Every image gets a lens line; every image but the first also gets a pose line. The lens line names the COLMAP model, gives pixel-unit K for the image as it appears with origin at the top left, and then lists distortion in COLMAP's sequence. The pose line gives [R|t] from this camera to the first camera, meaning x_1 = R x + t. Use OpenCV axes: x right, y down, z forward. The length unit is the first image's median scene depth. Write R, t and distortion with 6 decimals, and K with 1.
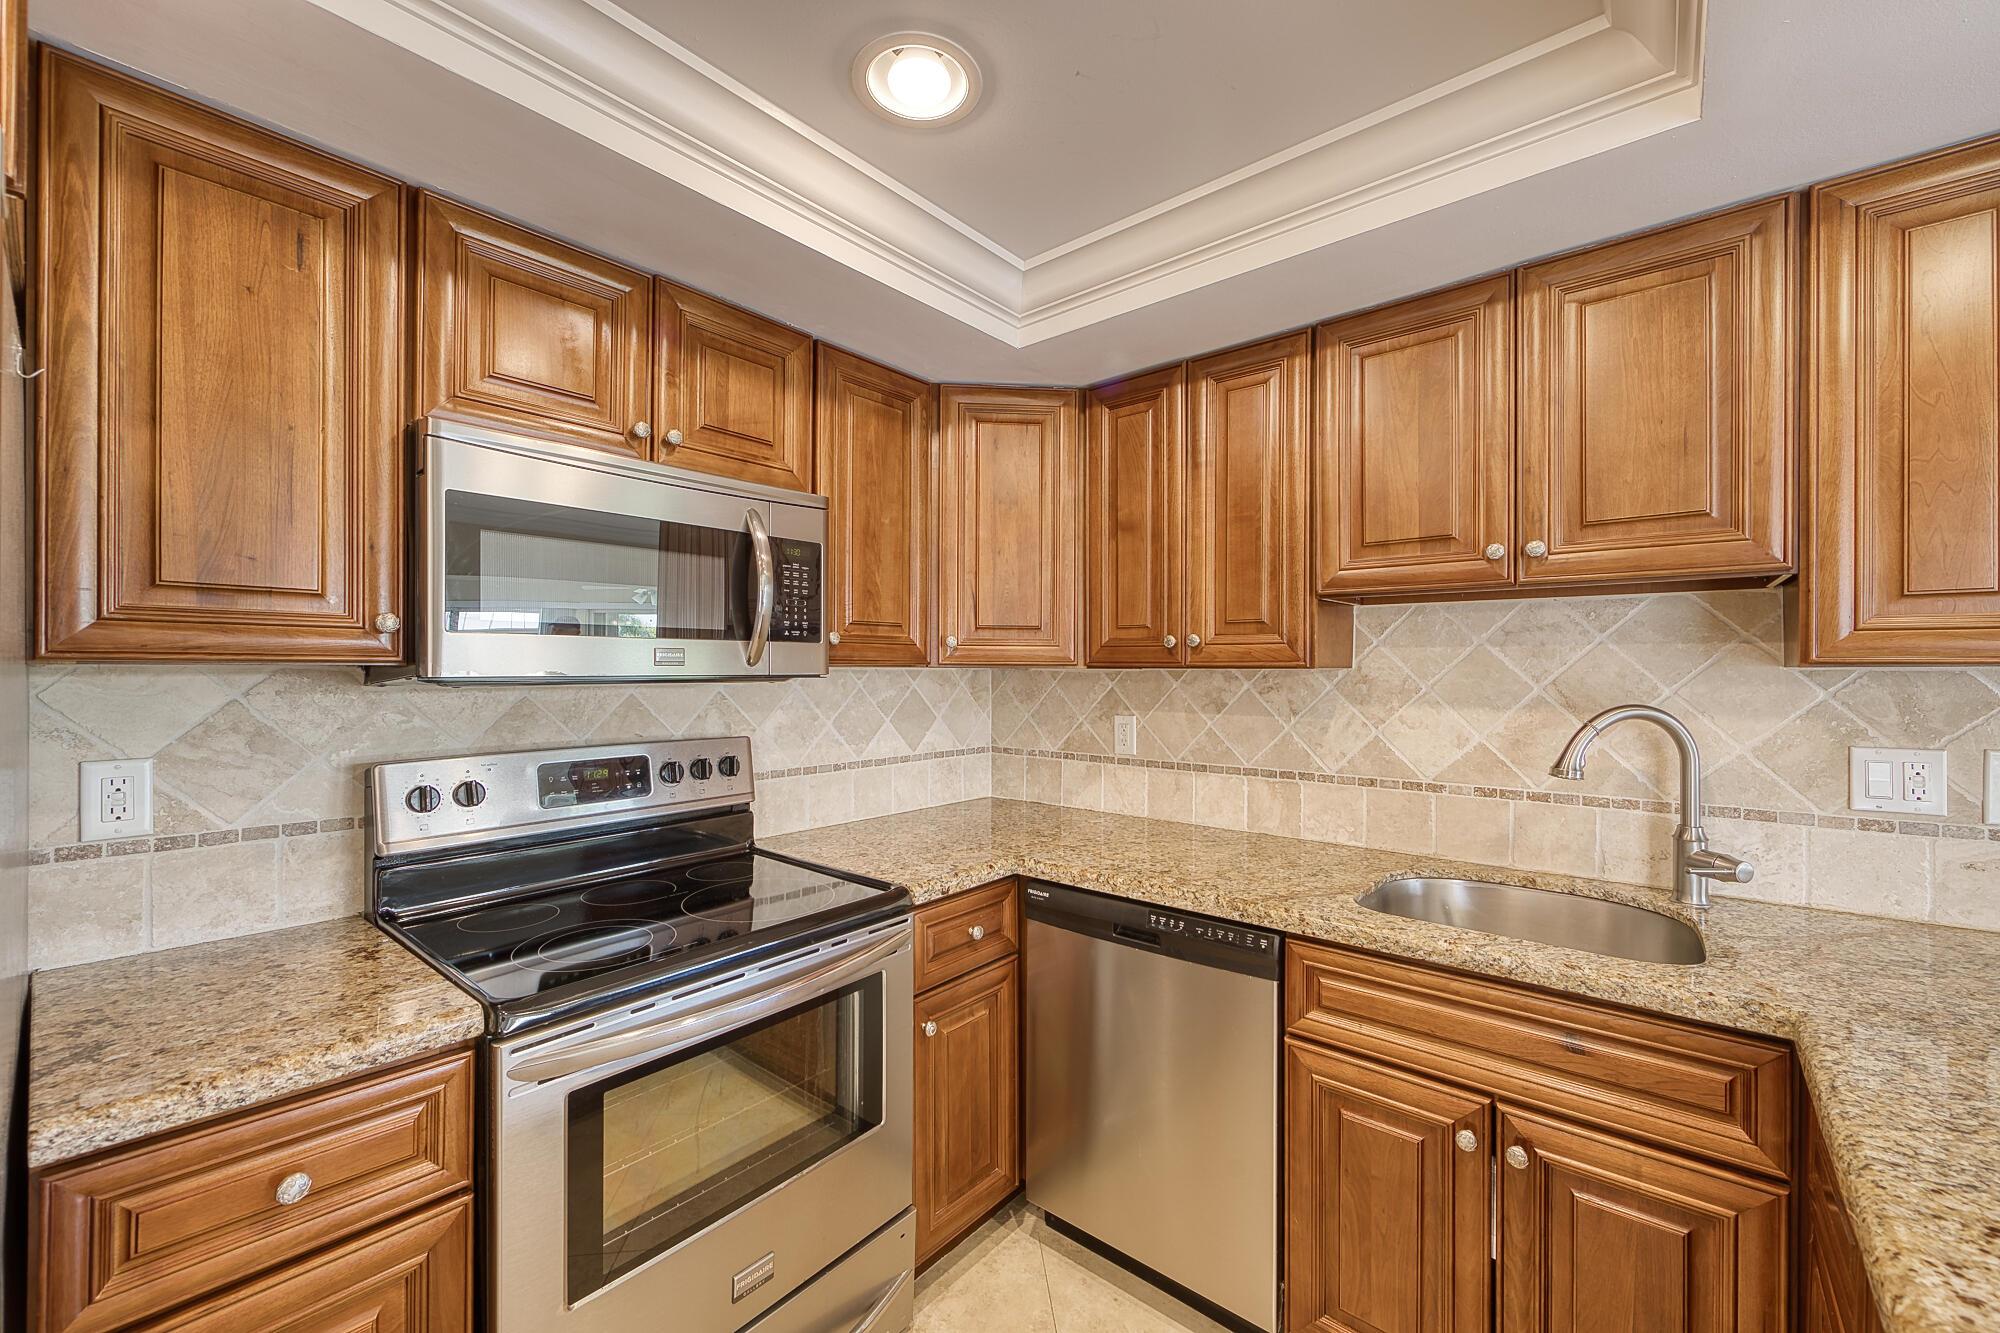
lens RADIAL K [[787.7, 0, 1007.0], [0, 787.7, 663.6], [0, 0, 1]] dist [-0.001042, -0.000273]
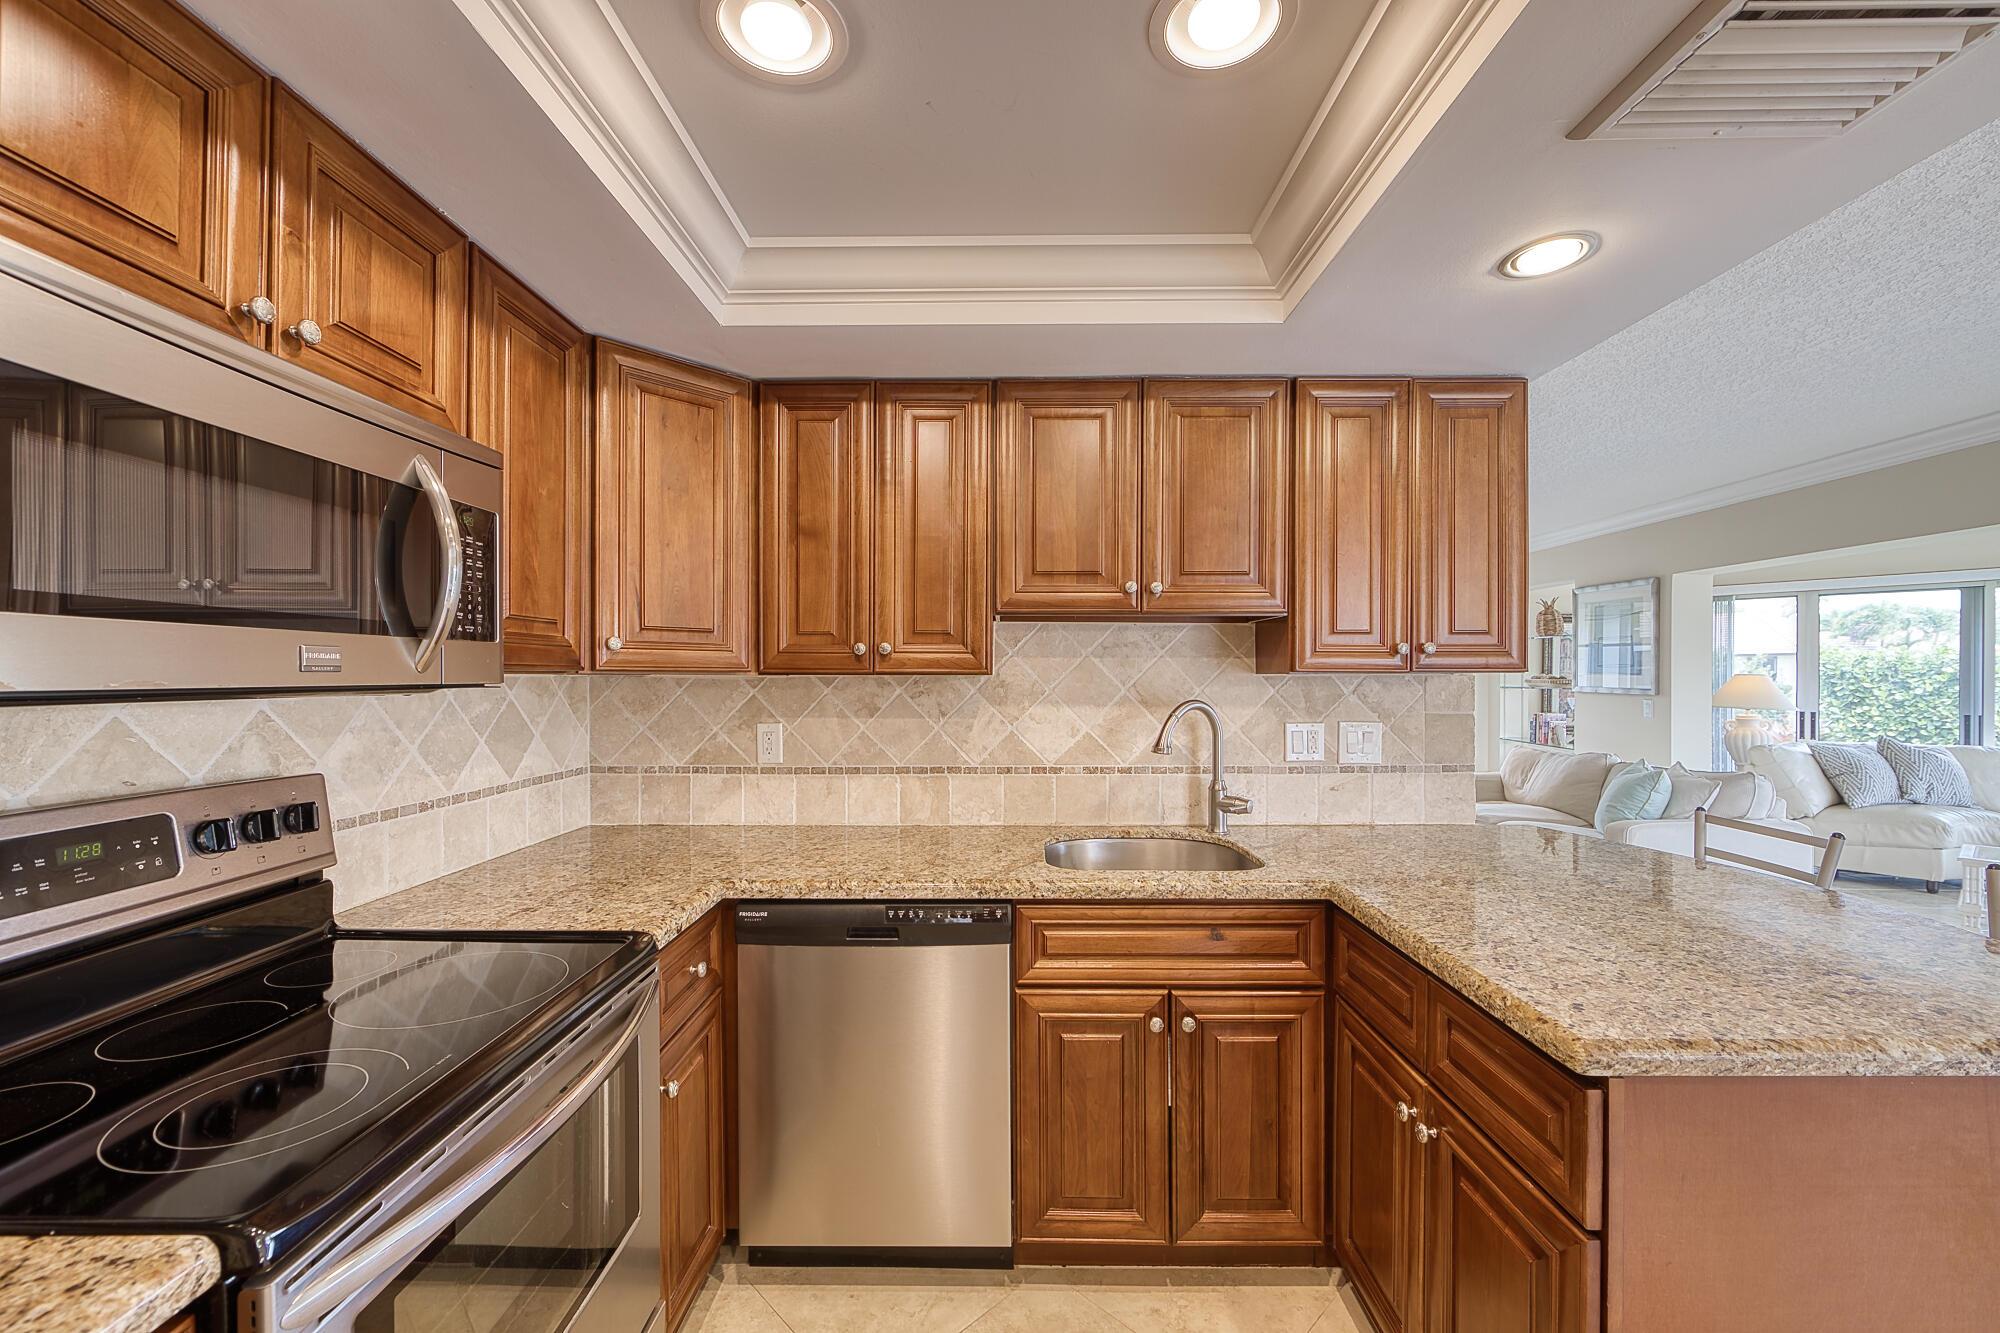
lens RADIAL K [[787.7, 0, 1005.1], [0, 787.7, 673.4], [0, 0, 1]] dist [-0.001042, -0.000273]
pose [[0.773008, 0.000710, 0.634396, -0.341663], [-0.003688, 0.999988, 0.003375, -0.000373], [-0.634386, -0.004949, 0.773000, 0.088987]]
